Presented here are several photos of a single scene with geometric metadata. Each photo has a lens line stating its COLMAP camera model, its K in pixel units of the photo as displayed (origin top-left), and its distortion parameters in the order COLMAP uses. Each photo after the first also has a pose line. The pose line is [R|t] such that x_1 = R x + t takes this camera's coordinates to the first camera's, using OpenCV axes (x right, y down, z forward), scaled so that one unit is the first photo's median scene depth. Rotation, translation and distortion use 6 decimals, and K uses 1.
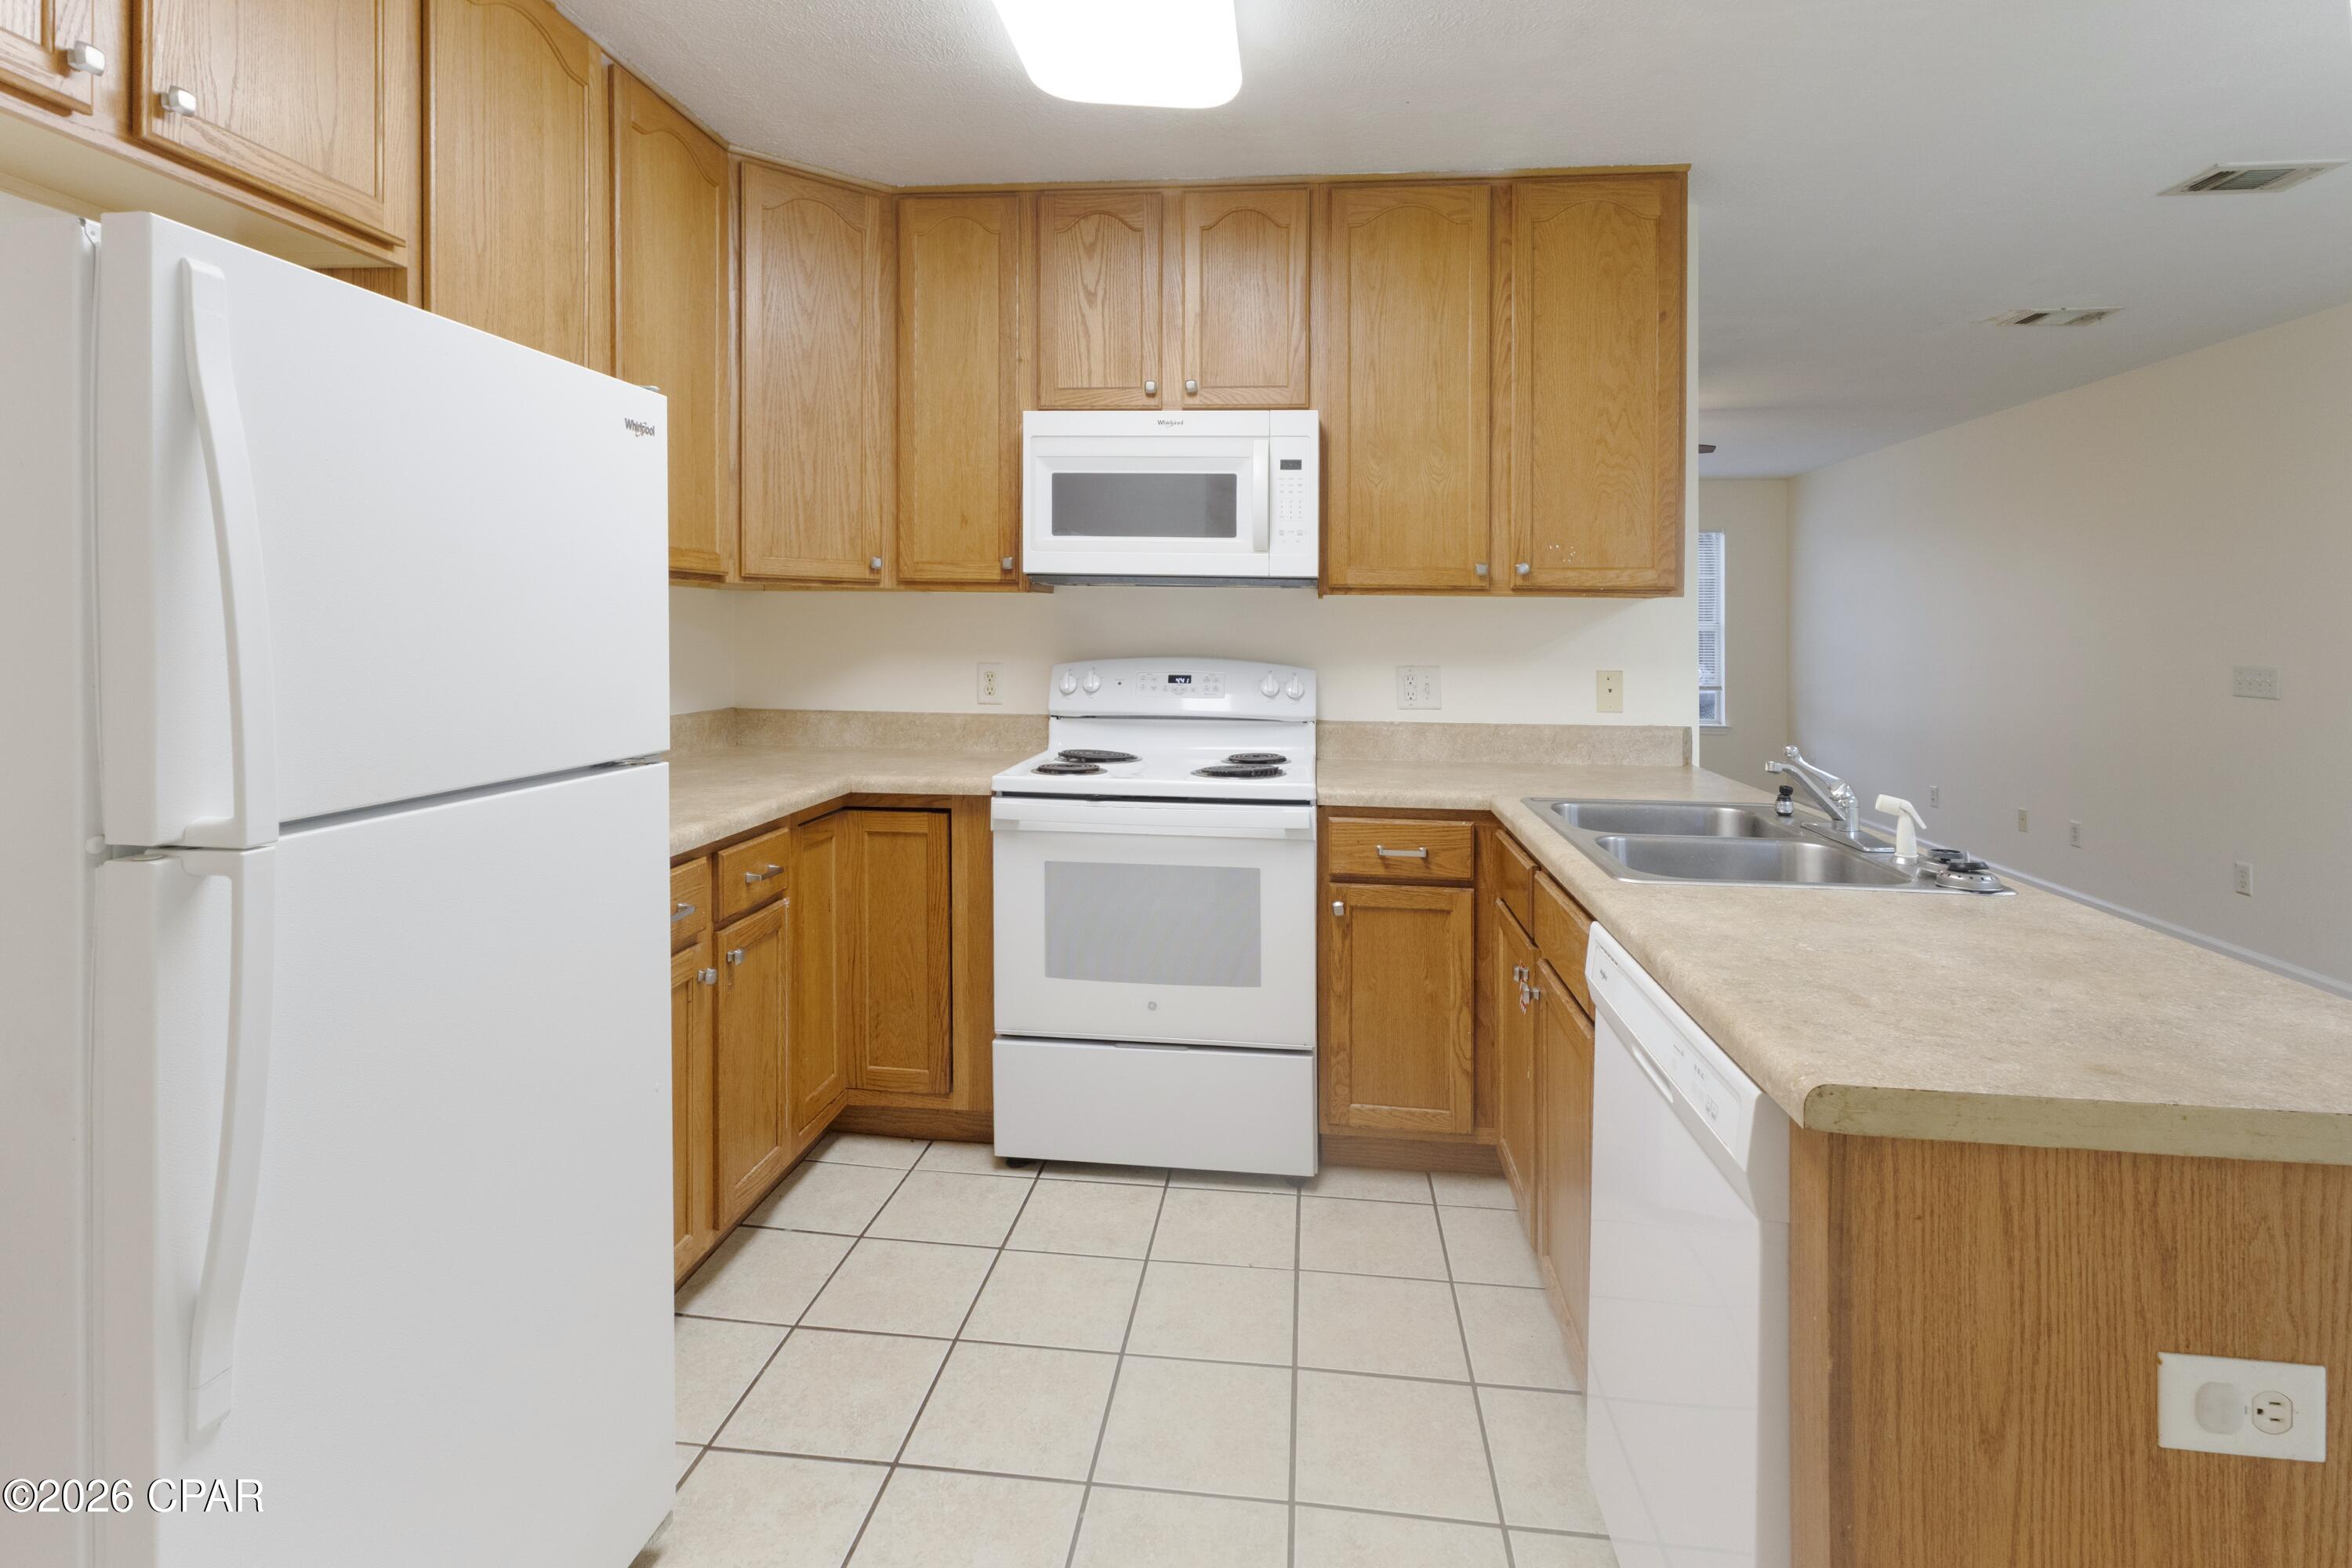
lens RADIAL K [[1138.2, 0, 1177.9], [0, 1138.2, 604.7], [0, 0, 1]] dist [-0.002643, -0.000248]
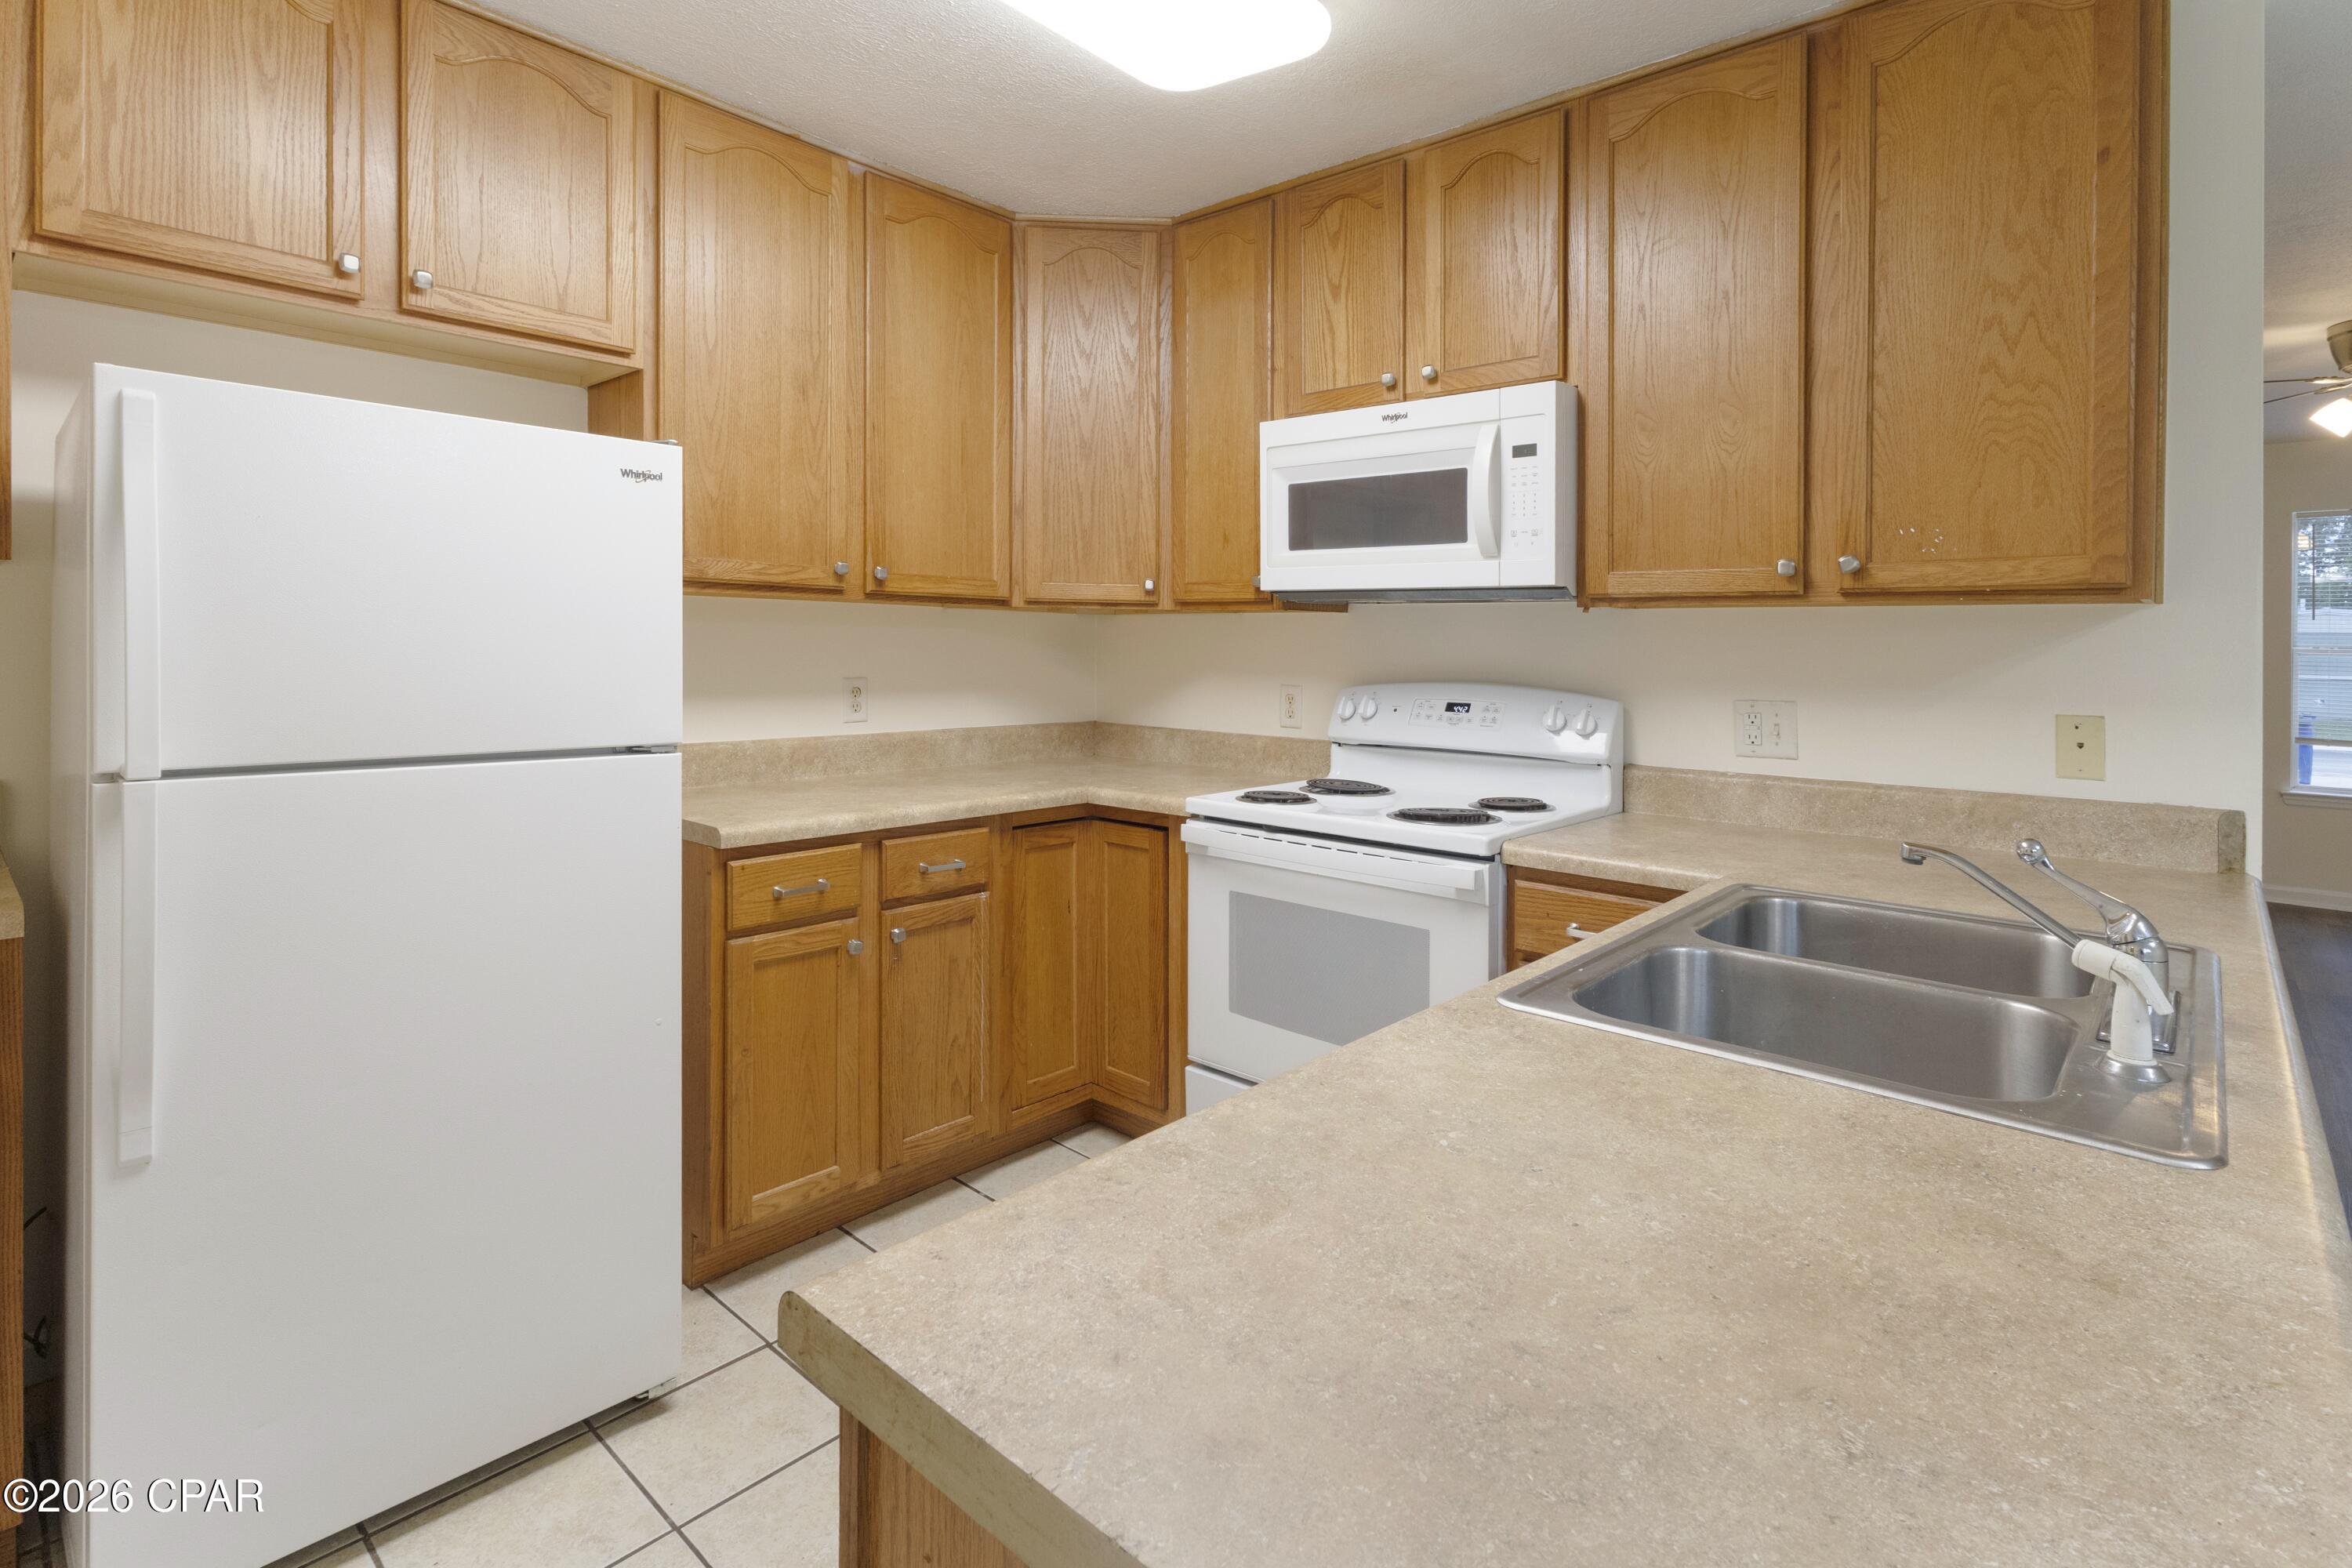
lens RADIAL K [[1124.4, 0, 1177.6], [0, 1124.4, 637.9], [0, 0, 1]] dist [-0.000837, -0.000531]
pose [[0.813152, -0.004305, -0.582035, 0.365076], [0.005957, 0.999982, 0.000927, 0.010719], [0.582020, -0.004221, 0.813163, 0.189021]]
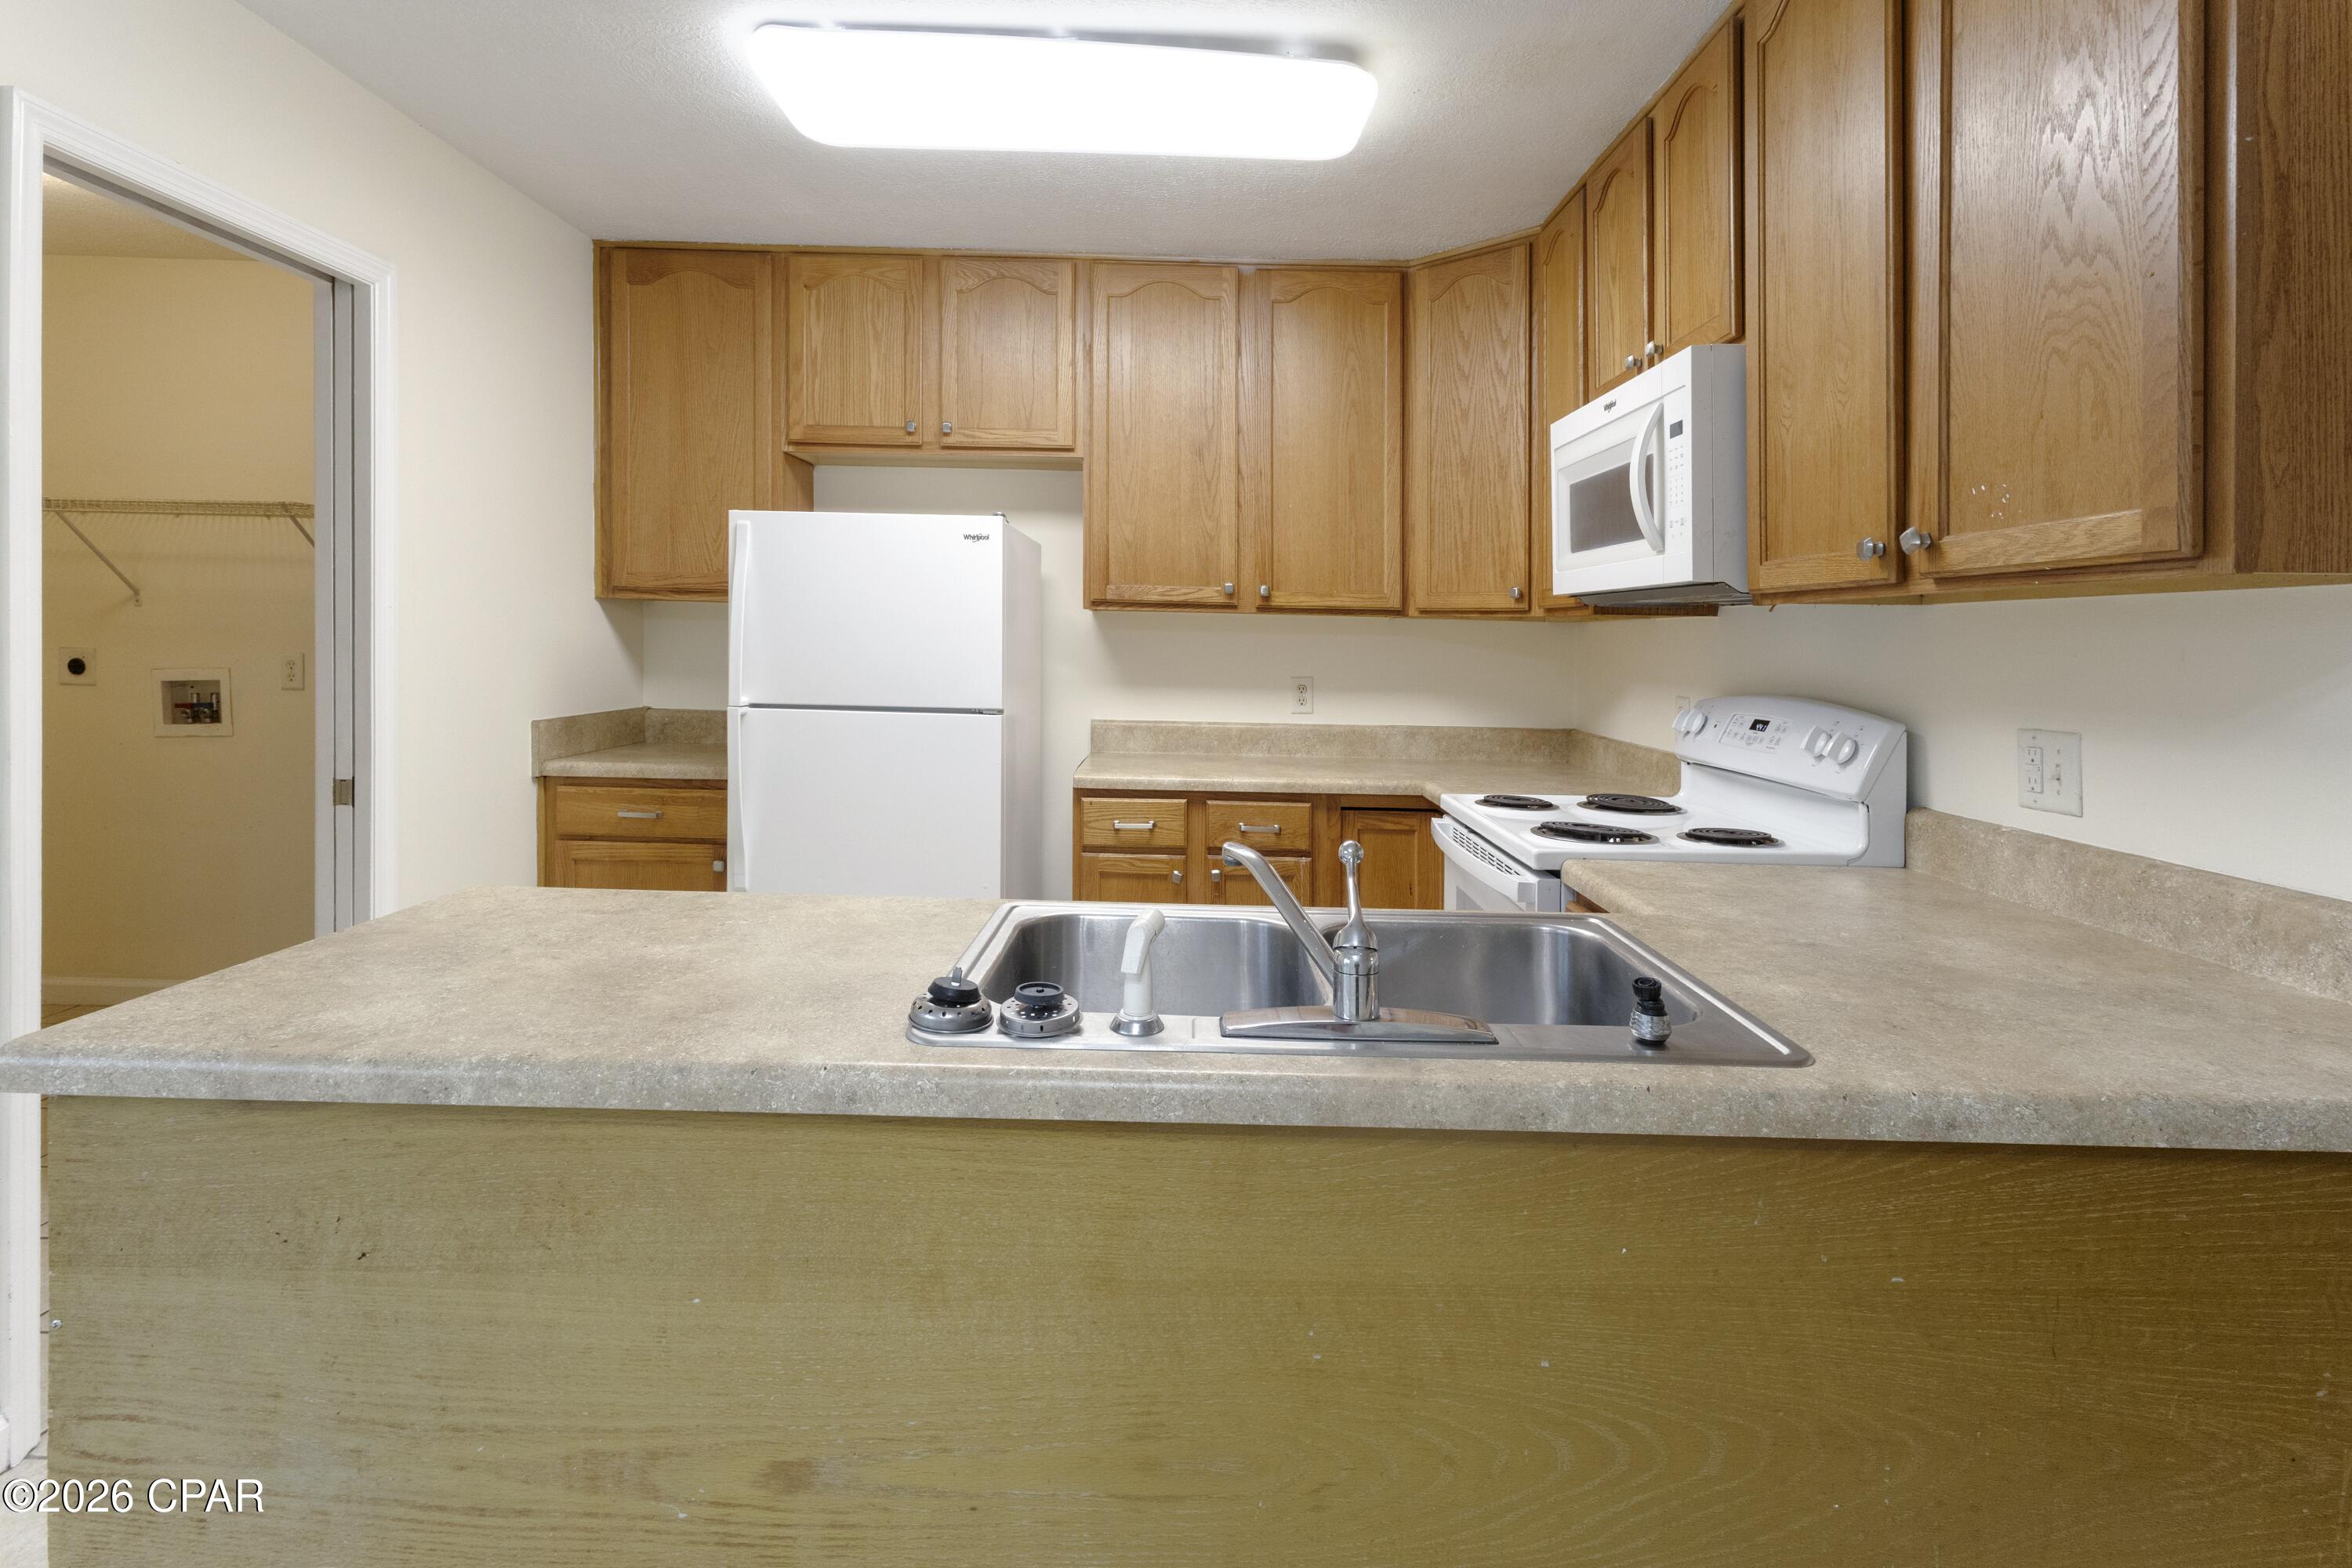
lens RADIAL K [[1124.4, 0, 1177.6], [0, 1124.4, 637.9], [0, 0, 1]] dist [-0.000837, -0.000531]
pose [[0.111030, -0.013052, -0.993731, 0.766106], [-0.001523, 0.999910, -0.013303, 0.020425], [0.993816, 0.002990, 0.111000, 0.596843]]
